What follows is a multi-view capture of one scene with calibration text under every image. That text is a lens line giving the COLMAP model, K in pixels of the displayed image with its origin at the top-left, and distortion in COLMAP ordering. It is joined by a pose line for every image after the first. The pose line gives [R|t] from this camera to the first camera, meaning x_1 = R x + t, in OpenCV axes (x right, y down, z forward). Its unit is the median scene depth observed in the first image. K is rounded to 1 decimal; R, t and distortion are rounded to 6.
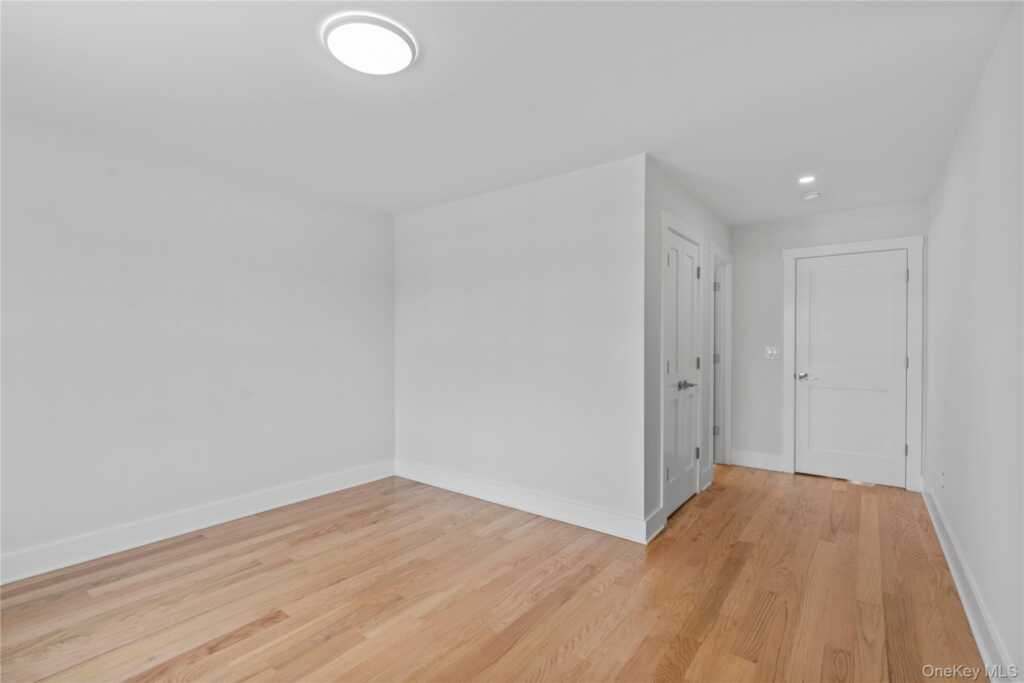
lens RADIAL K [[469.1, 0, 507.2], [0, 469.1, 342.0], [0, 0, 1]] dist [-0.004811, 0.001855]
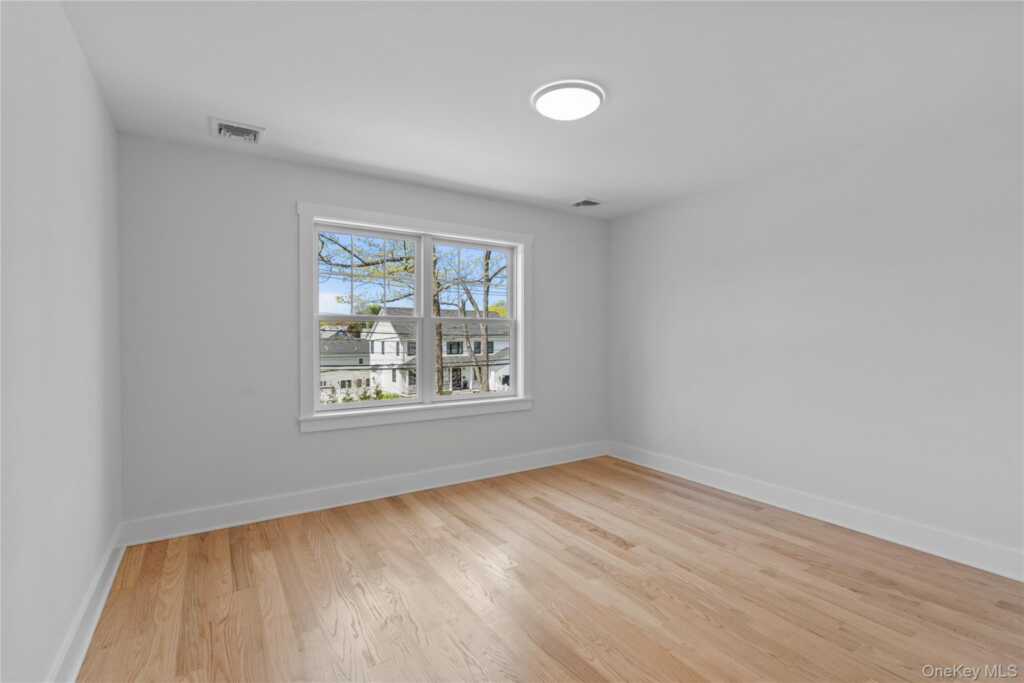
lens RADIAL K [[469.1, 0, 505.0], [0, 469.1, 329.2], [0, 0, 1]] dist [-0.004811, 0.001855]
pose [[-0.346054, -0.014690, -0.938099, 0.678707], [-0.004061, 0.999891, -0.014160, 0.006949], [0.938206, -0.001091, -0.346076, 0.905136]]
